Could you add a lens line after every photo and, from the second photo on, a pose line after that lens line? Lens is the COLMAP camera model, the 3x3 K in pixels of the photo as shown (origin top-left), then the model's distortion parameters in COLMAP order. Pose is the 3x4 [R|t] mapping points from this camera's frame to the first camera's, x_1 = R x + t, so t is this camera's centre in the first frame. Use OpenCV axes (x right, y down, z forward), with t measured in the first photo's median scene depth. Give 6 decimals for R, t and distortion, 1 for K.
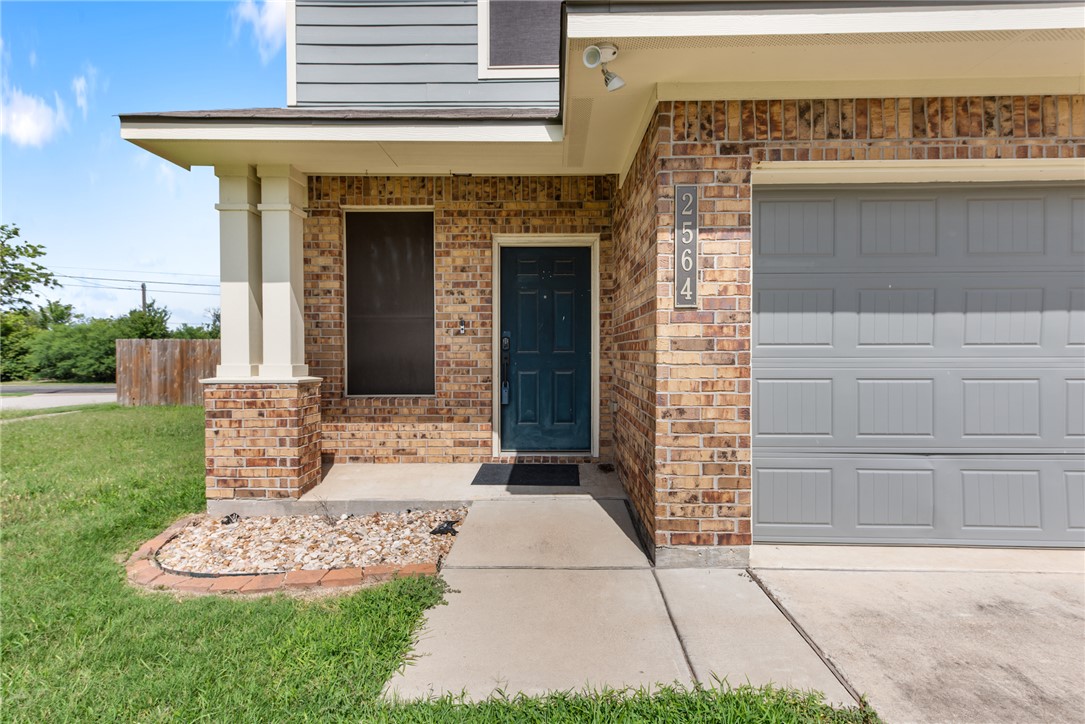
lens RADIAL K [[562.7, 0, 542.2], [0, 562.7, 365.8], [0, 0, 1]] dist [0.002211, 0.000119]
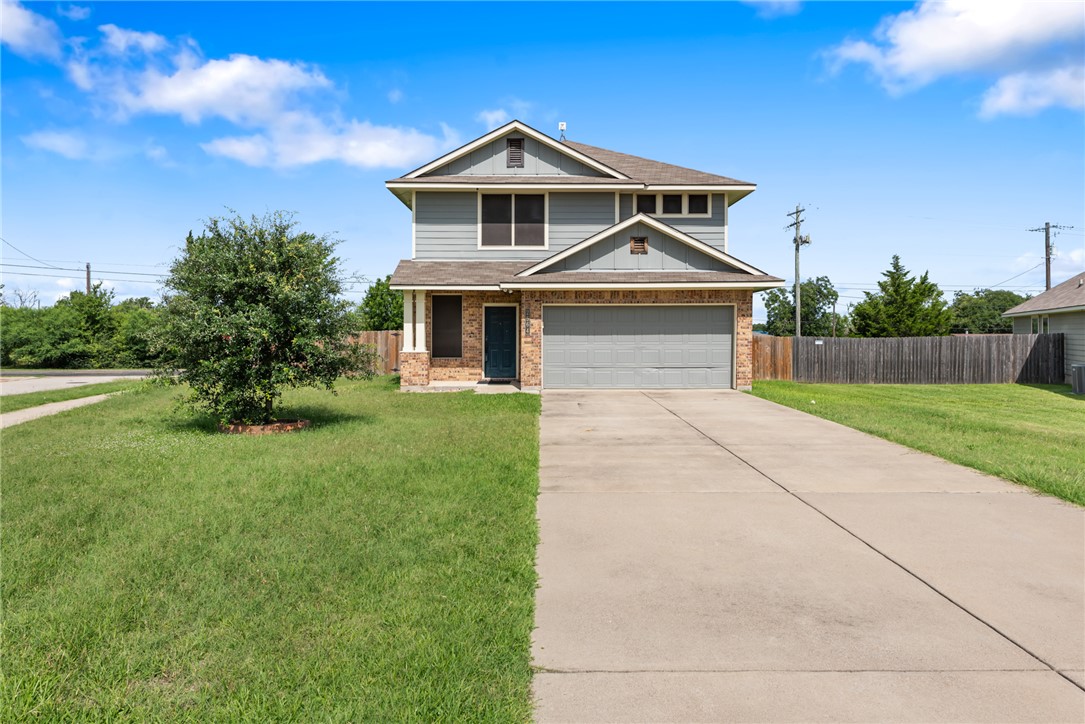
lens RADIAL K [[750.9, 0, 543.3], [0, 750.9, 356.5], [0, 0, 1]] dist [-0.005326, -0.000698]
pose [[0.999531, 0.001103, 0.030614, 0.111231], [-0.001220, 0.999992, 0.003791, 0.029925], [-0.030610, -0.003827, 0.999524, -2.936030]]
